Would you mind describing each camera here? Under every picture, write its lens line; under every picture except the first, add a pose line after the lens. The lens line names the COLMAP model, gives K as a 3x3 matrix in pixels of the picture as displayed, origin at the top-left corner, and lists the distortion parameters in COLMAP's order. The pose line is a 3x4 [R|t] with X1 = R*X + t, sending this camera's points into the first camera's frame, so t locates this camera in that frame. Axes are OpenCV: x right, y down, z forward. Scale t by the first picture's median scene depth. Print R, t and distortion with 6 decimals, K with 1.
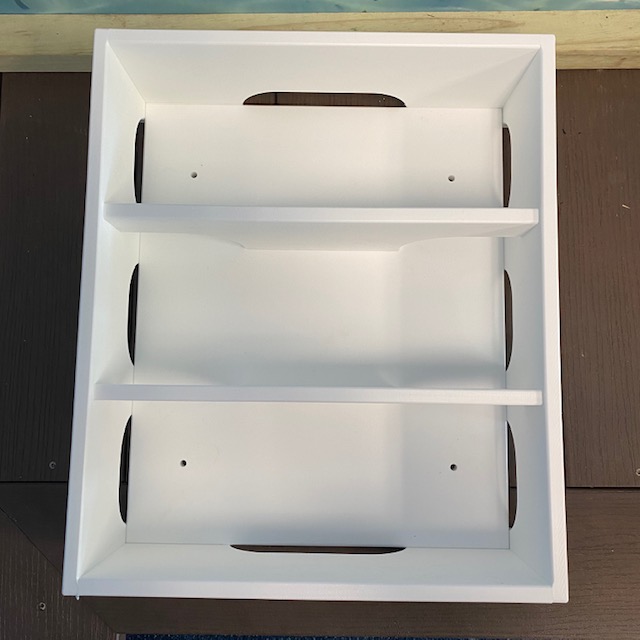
lens RADIAL K [[655.4, 0, 323.6], [0, 655.4, 321.0], [0, 0, 1]] dist [0.005485, 0.000000]
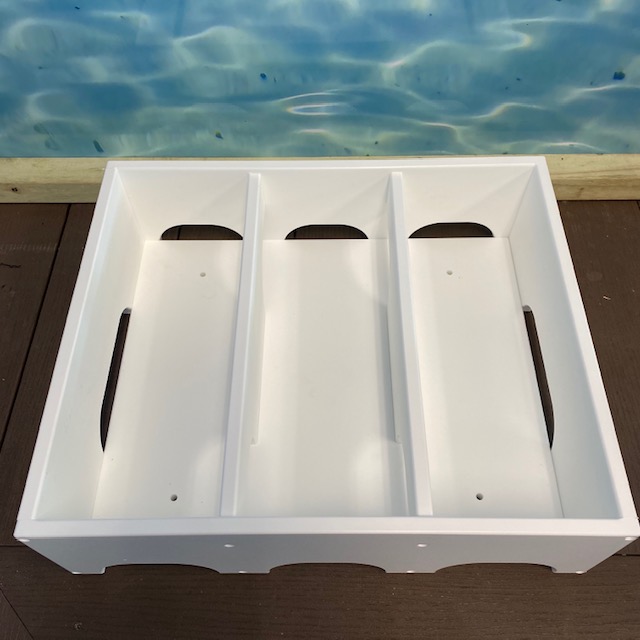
lens RADIAL K [[655.4, 0, 322.9], [0, 655.4, 314.2], [0, 0, 1]] dist [0.005485, 0.000000]
pose [[0.999892, 0.001410, -0.014621, -0.005410], [-0.007772, 0.895388, -0.445220, 0.362439], [0.012464, 0.445286, 0.895302, 0.008647]]
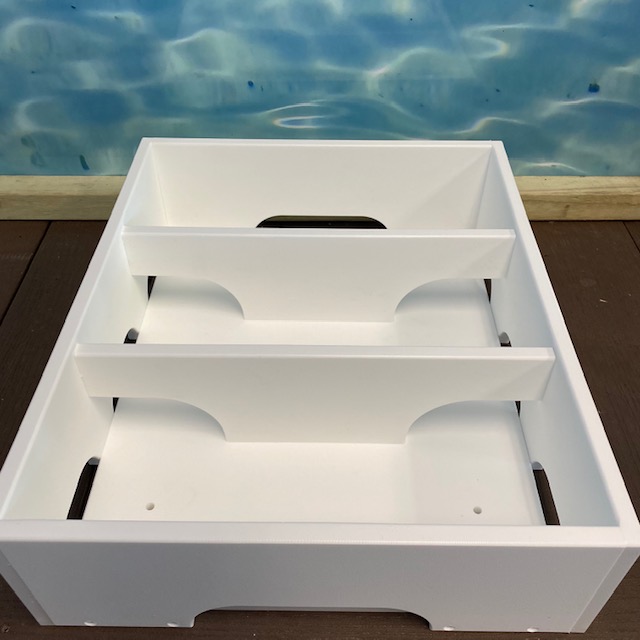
lens RADIAL K [[655.4, 0, 321.9], [0, 655.4, 312.6], [0, 0, 1]] dist [0.005485, 0.000000]
pose [[0.999992, 0.003555, 0.001916, 0.000334], [-0.001495, 0.766631, -0.642087, 0.544949], [-0.003751, 0.642078, 0.766630, 0.200800]]
